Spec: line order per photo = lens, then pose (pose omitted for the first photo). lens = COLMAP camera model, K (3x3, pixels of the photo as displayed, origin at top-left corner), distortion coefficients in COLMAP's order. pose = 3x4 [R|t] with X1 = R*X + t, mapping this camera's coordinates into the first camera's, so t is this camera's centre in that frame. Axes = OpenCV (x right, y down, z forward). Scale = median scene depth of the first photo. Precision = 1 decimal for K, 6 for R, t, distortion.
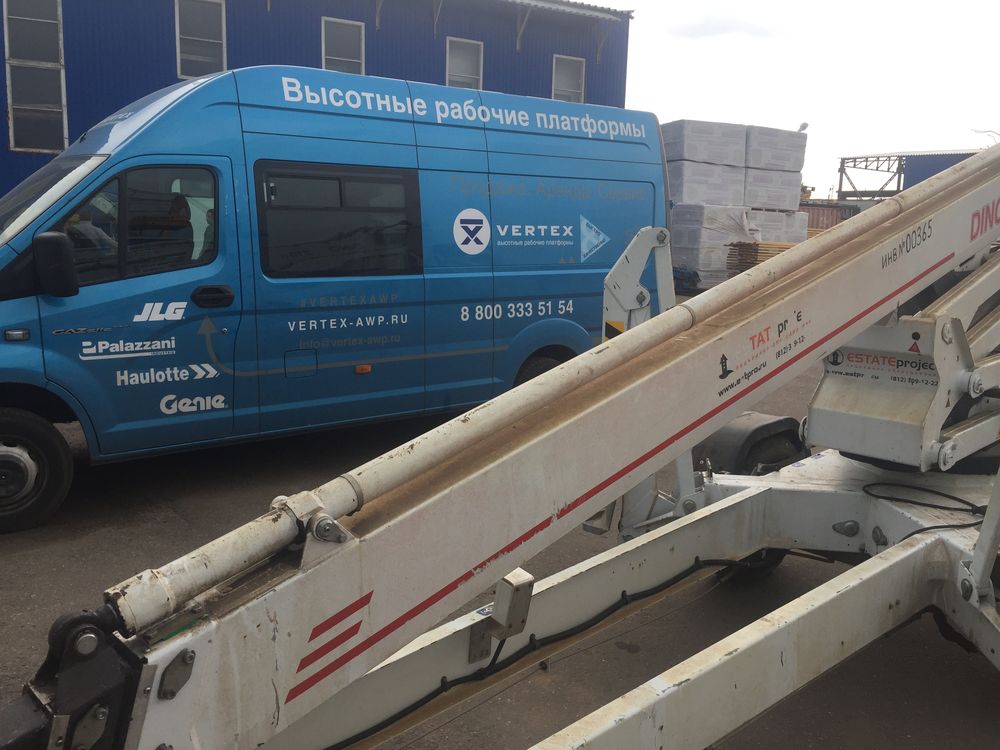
lens RADIAL K [[864.4, 0, 500.0], [0, 864.4, 375.0], [0, 0, 1]] dist [0.088734, -0.120712]
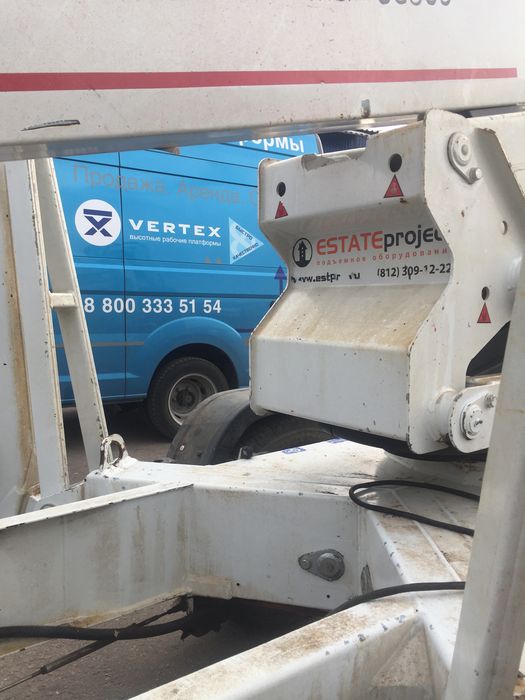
lens RADIAL K [[605.1, 0, 262.5], [0, 605.1, 350.0], [0, 0, 1]] dist [0.088734, -0.120712]
pose [[0.995670, 0.006085, -0.092759, 0.215475], [-0.015419, 0.994843, -0.100243, 0.045034], [0.091671, 0.101239, 0.990630, 0.335154]]
